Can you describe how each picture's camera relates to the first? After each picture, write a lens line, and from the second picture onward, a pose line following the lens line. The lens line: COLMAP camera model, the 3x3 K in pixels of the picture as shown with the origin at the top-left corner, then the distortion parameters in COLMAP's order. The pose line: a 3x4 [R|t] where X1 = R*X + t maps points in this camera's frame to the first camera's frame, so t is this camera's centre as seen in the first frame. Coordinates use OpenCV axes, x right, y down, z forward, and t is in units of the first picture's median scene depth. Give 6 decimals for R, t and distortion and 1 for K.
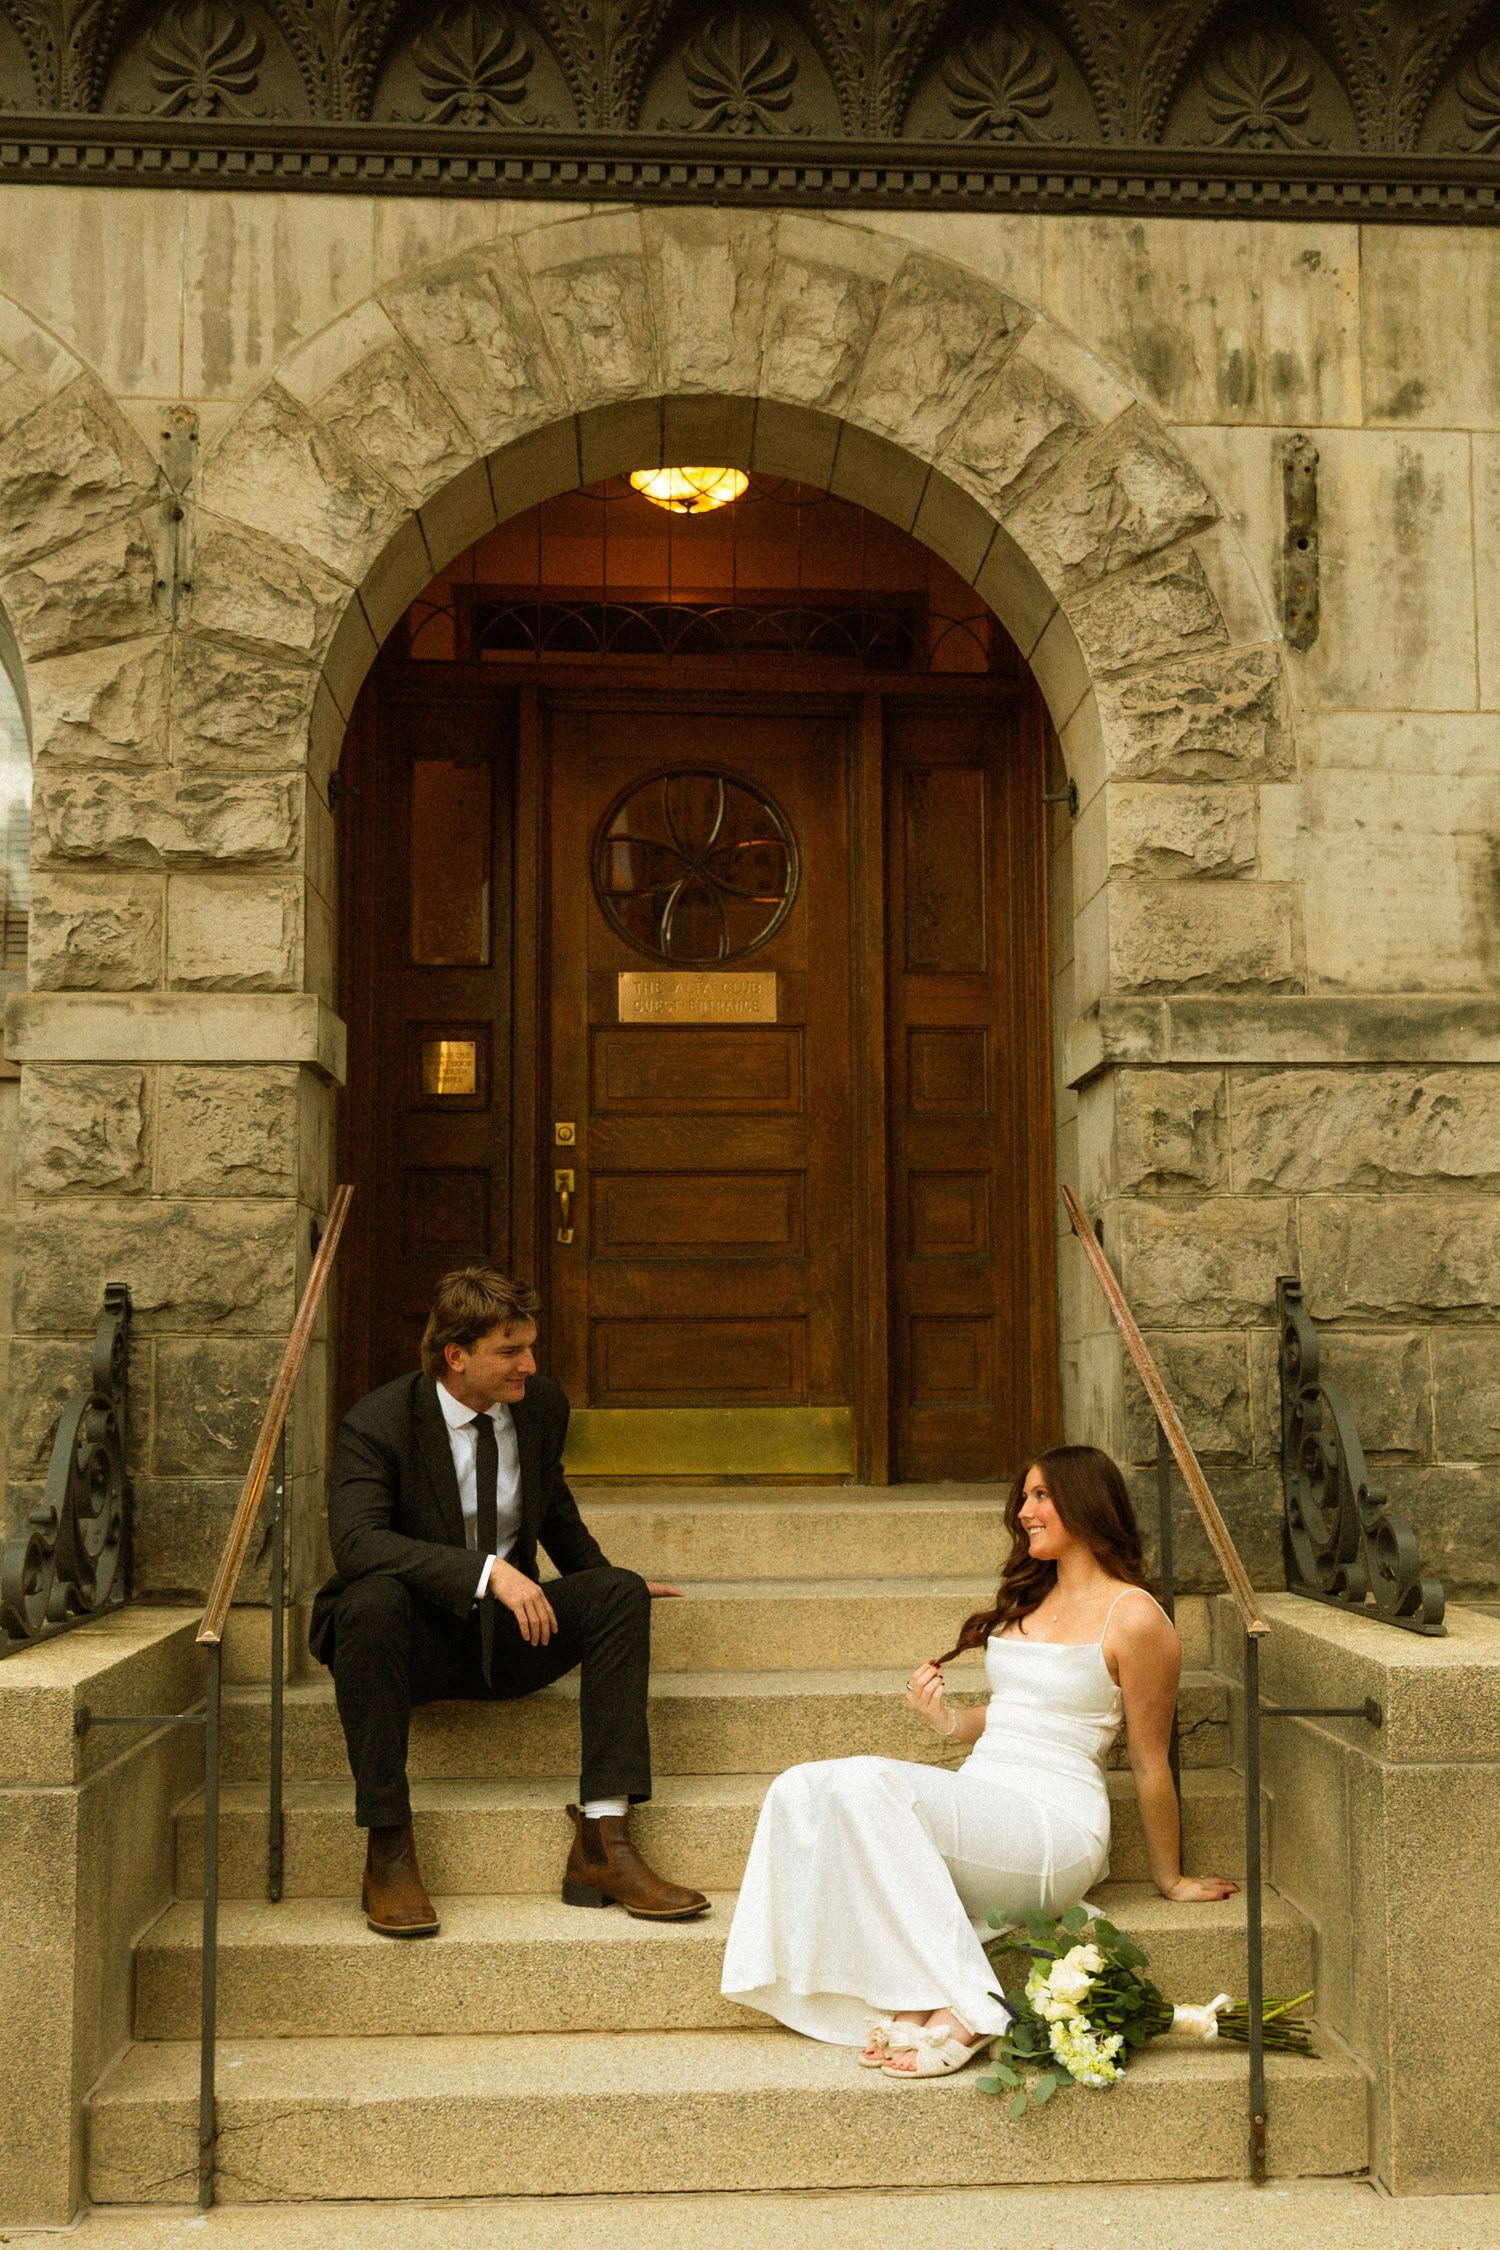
lens RADIAL K [[2175.5, 0, 784.0], [0, 2175.5, 1162.8], [0, 0, 1]] dist [0.008724, -0.010466]
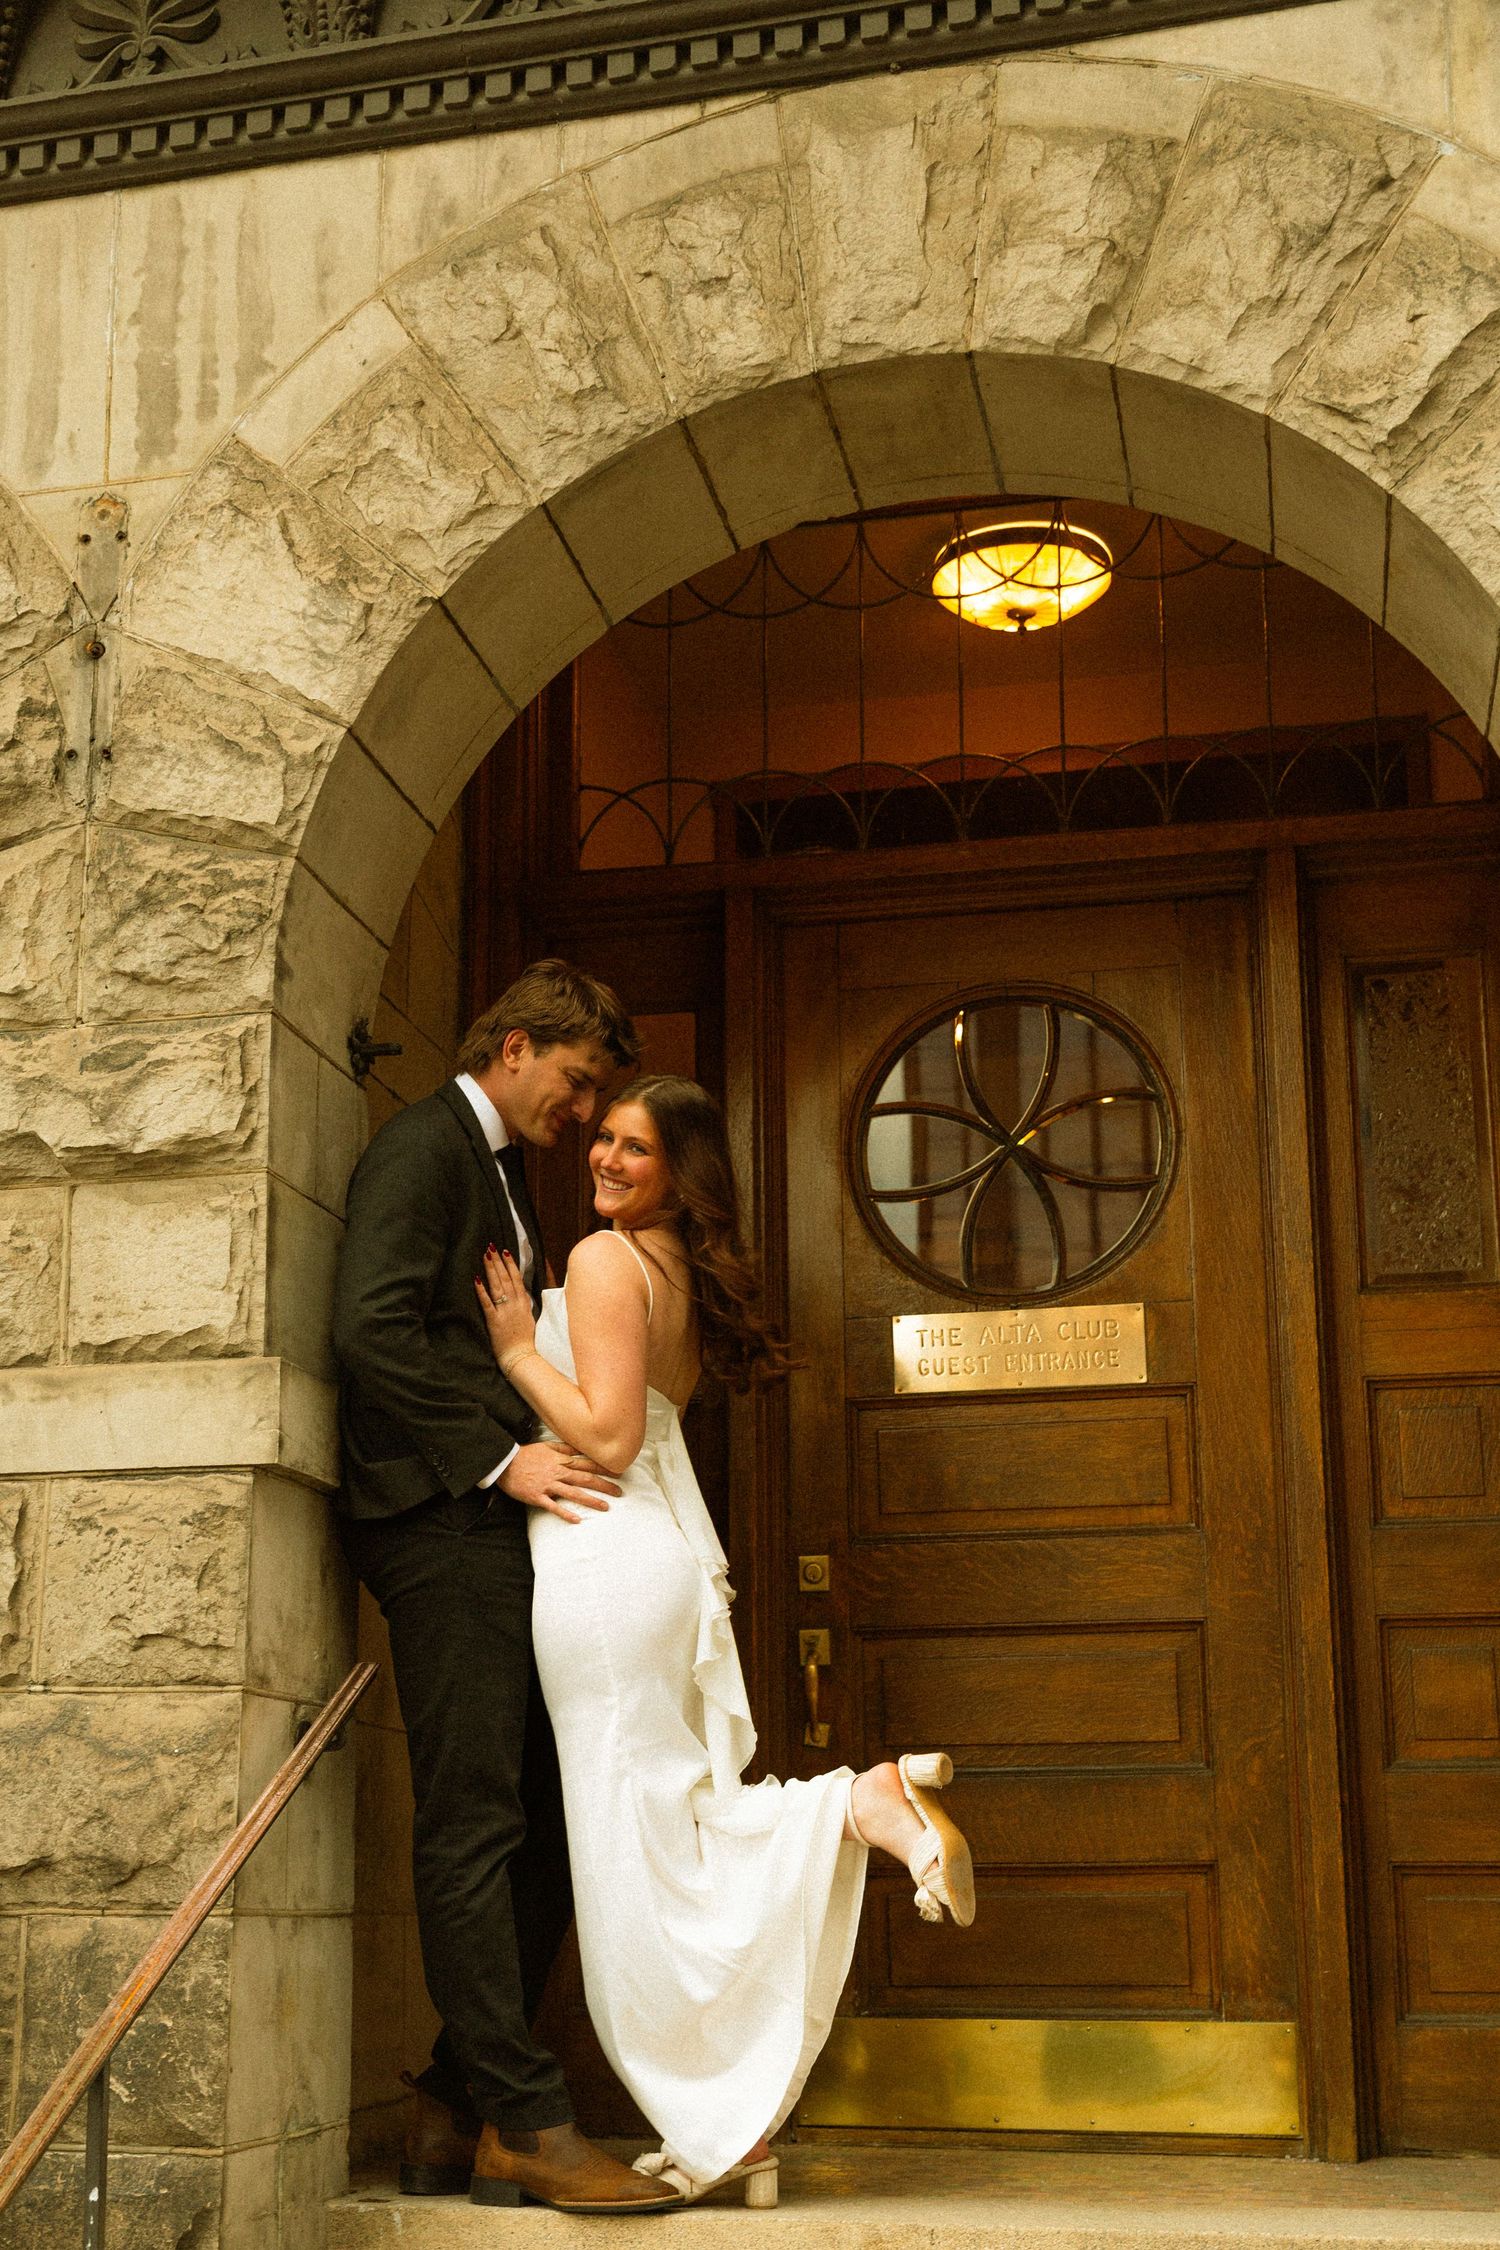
lens RADIAL K [[2780.5, 0, 622.8], [0, 2780.5, 1323.8], [0, 0, 1]] dist [0.007919, 0.000000]
pose [[0.953481, -0.053399, -0.296687, 0.114007], [0.021701, 0.993791, -0.109125, 0.002428], [0.300672, 0.097610, 0.948719, 0.260703]]
